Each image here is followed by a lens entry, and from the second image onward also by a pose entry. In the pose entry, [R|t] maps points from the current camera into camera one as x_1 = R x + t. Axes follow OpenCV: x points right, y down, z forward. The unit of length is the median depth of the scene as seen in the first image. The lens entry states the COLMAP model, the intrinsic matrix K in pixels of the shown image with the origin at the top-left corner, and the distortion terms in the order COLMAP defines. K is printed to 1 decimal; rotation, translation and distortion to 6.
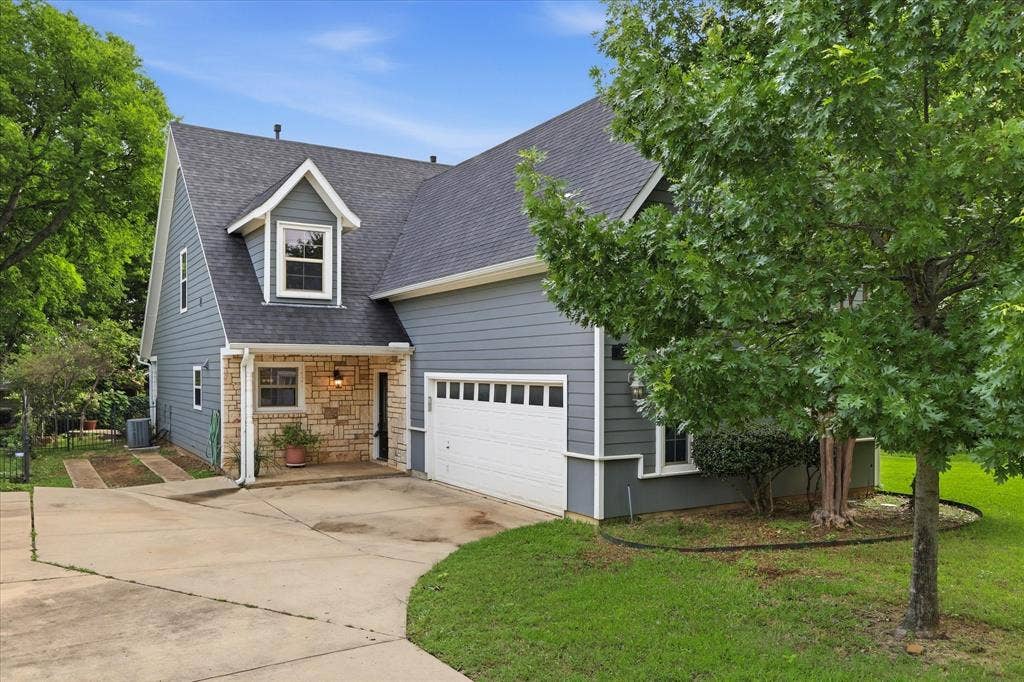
lens RADIAL K [[776.9, 0, 512.1], [0, 776.9, 348.3], [0, 0, 1]] dist [-0.006420, -0.000504]
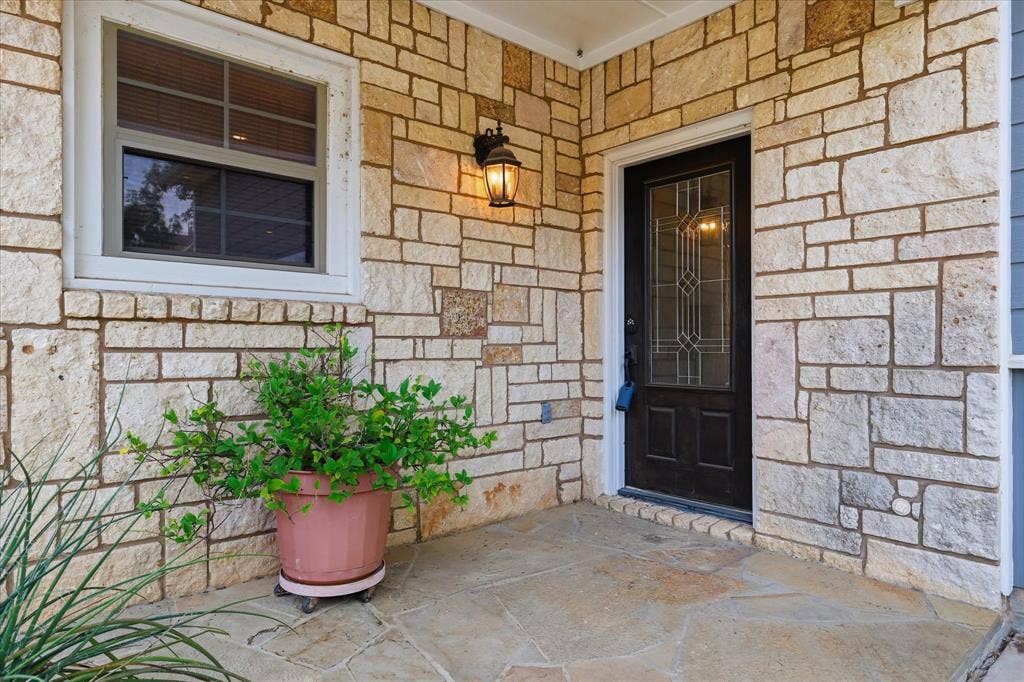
lens RADIAL K [[626.7, 0, 511.1], [0, 626.7, 337.6], [0, 0, 1]] dist [0.004702, 0.000429]
pose [[0.986800, -0.001257, 0.161937, -0.251173], [-0.001312, 0.999875, 0.015754, 0.088236], [-0.161936, -0.015758, 0.986675, 0.817290]]
